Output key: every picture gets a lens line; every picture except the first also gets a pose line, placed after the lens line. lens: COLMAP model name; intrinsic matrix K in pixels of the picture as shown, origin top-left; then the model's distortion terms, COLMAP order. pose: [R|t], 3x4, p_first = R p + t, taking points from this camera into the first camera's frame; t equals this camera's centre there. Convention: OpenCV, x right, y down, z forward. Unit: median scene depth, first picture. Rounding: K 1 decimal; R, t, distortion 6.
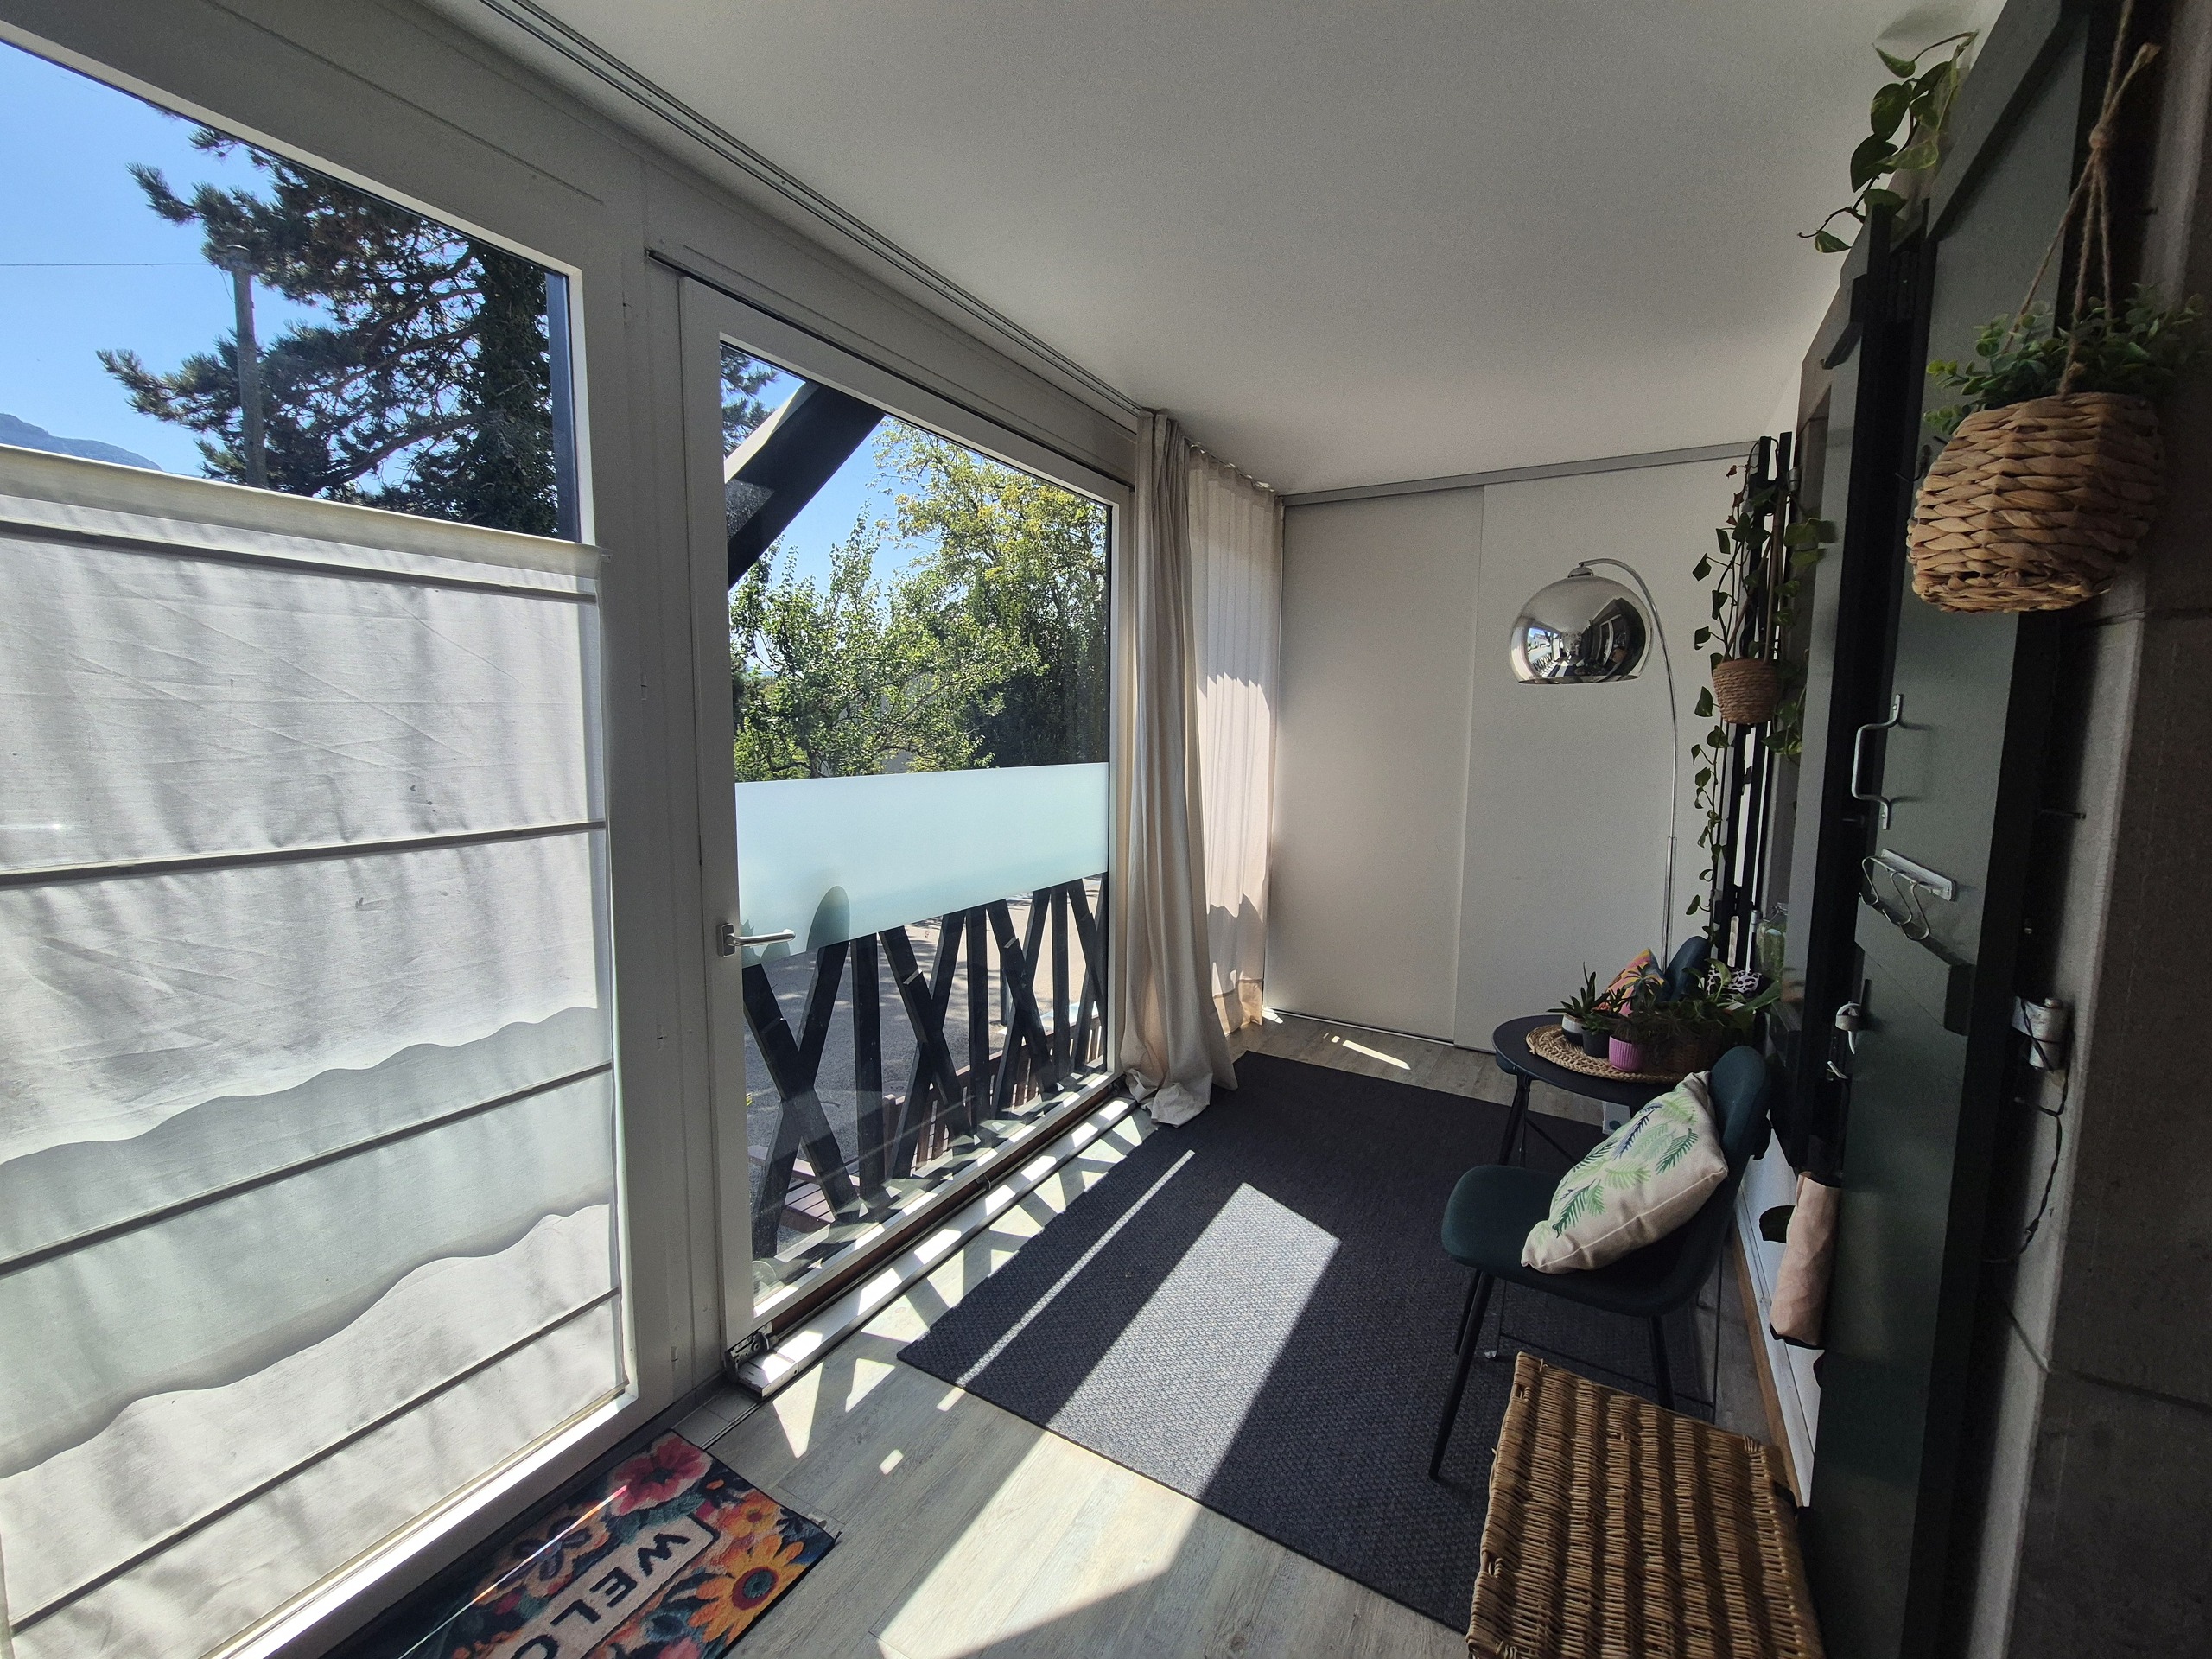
lens RADIAL K [[900.2, 0, 1104.7], [0, 900.2, 829.0], [0, 0, 1]] dist [-0.003664, -0.000224]
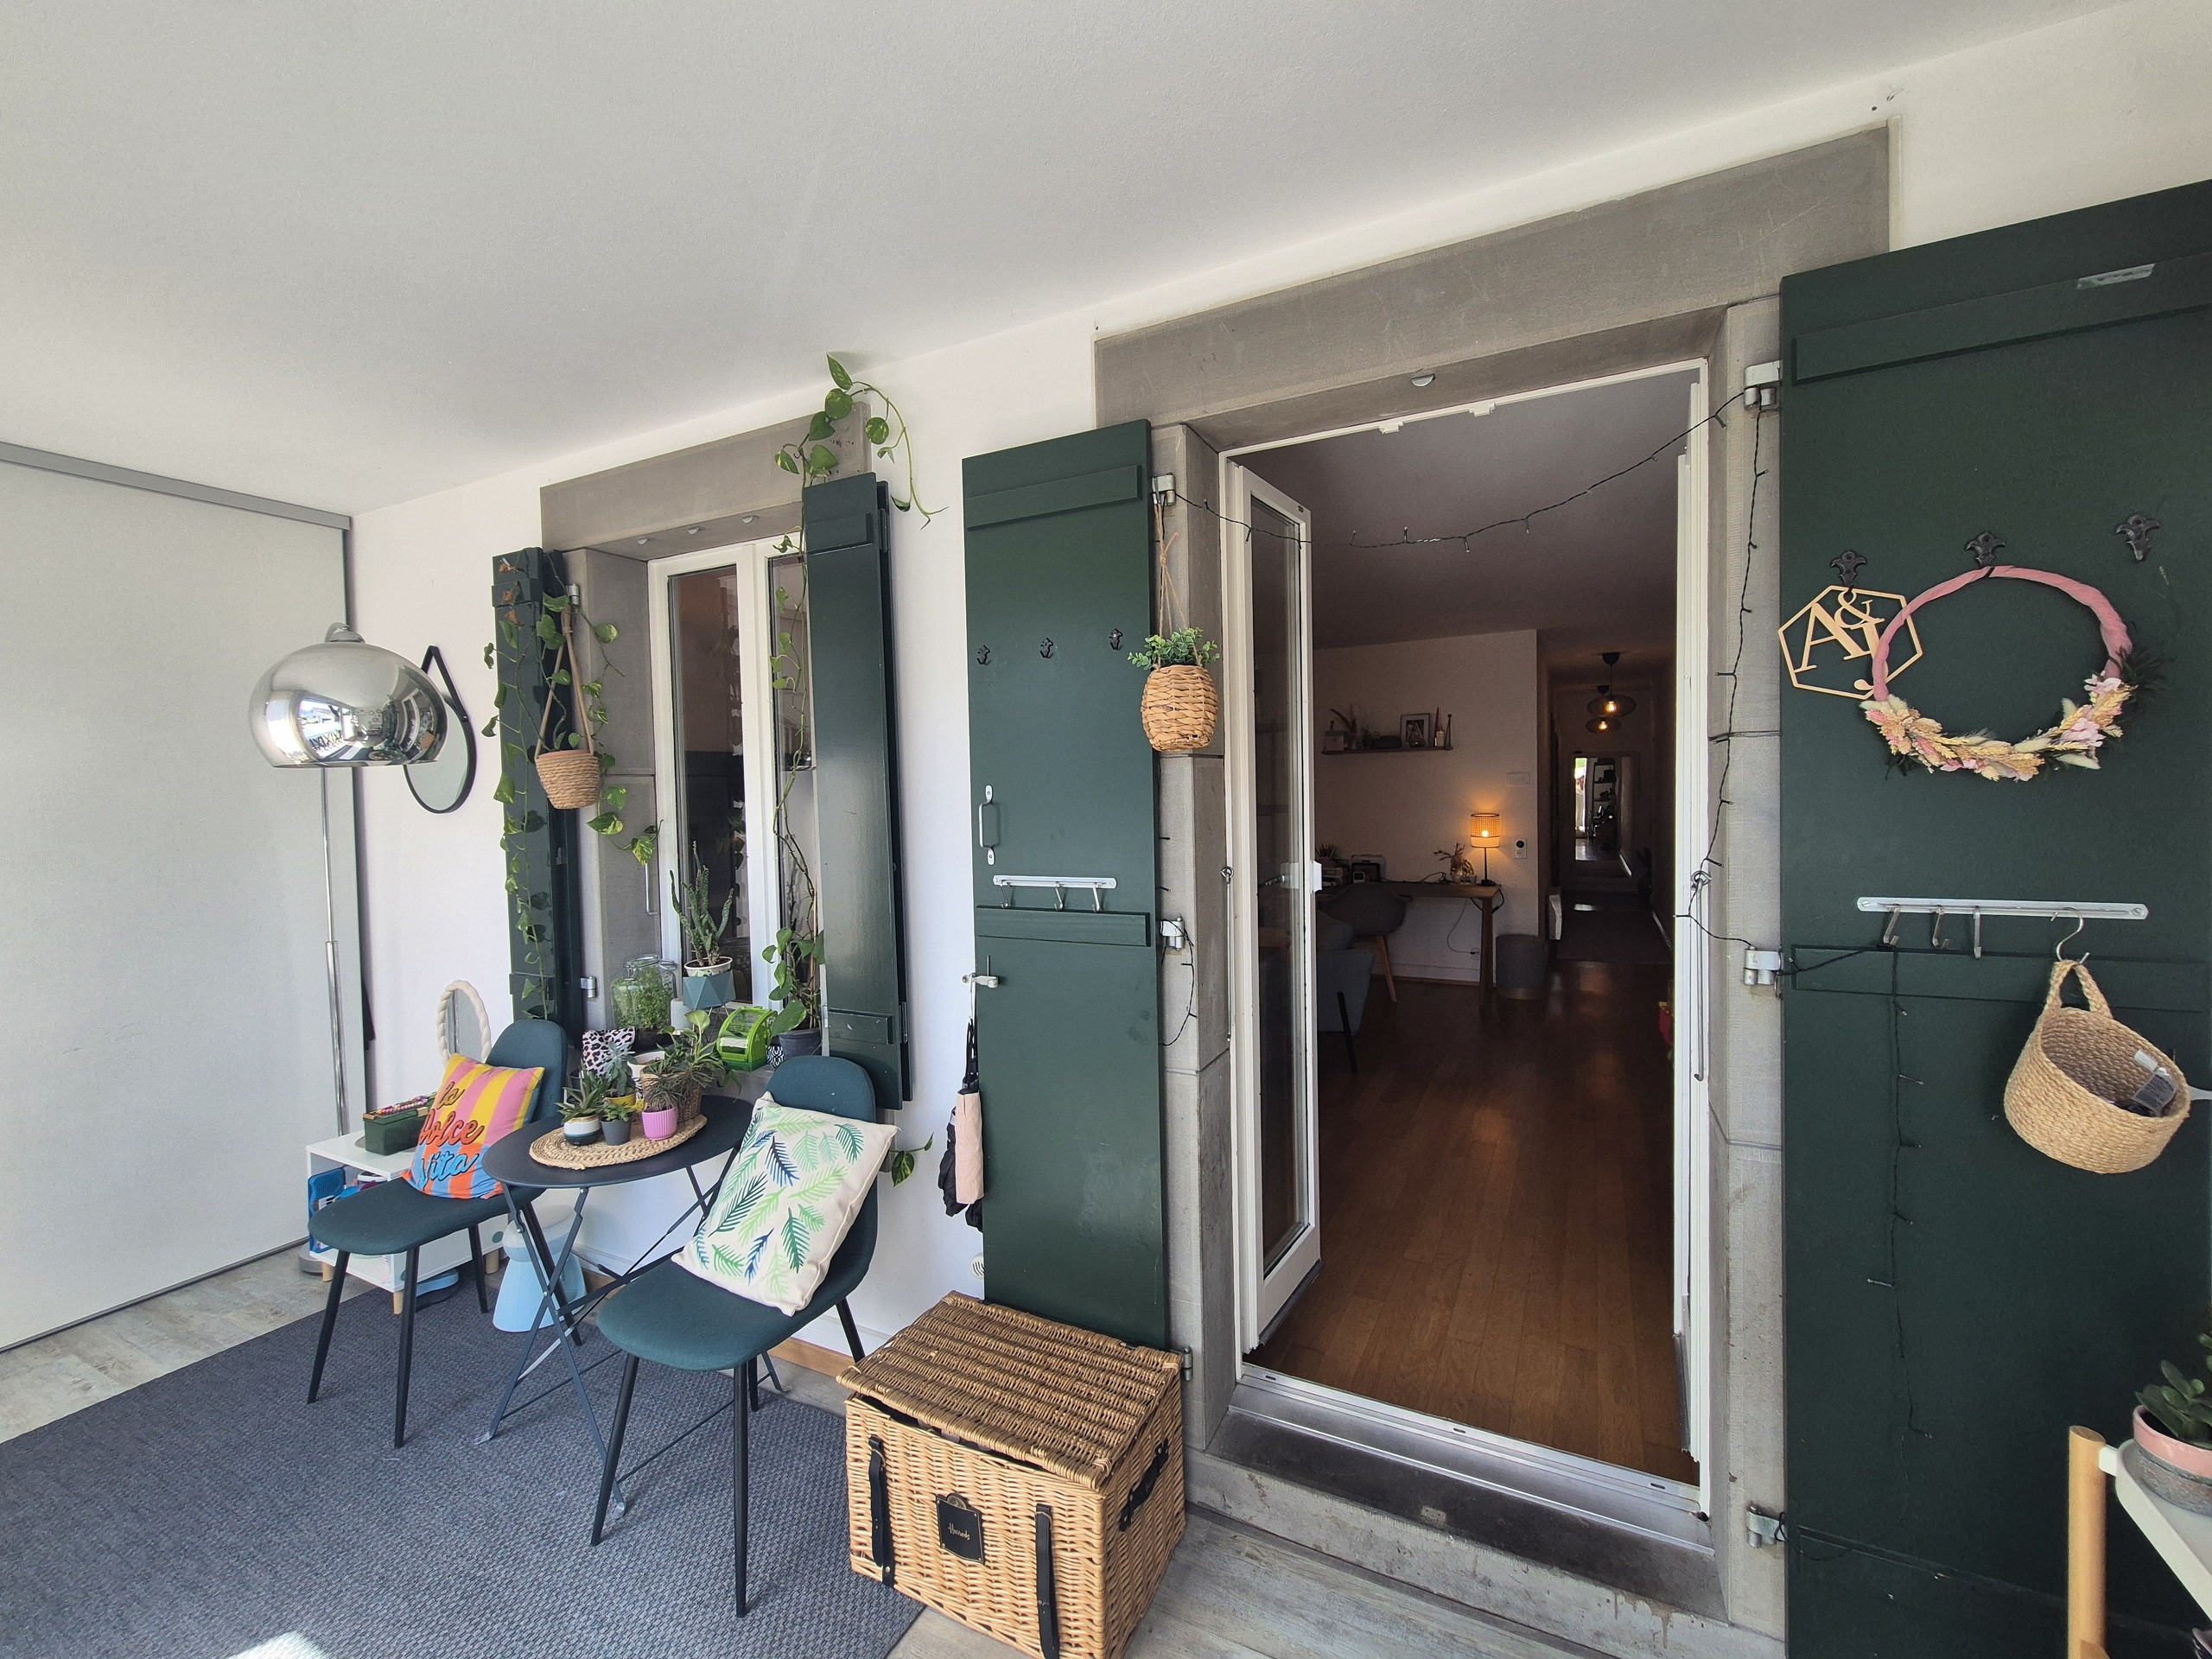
lens RADIAL K [[900.2, 0, 1108.7], [0, 900.2, 826.4], [0, 0, 1]] dist [-0.003664, -0.000224]
pose [[-0.063437, -0.026081, 0.997645, -0.372533], [0.133095, 0.990508, 0.034357, -0.045185], [-0.989071, 0.134961, -0.059364, 0.377512]]
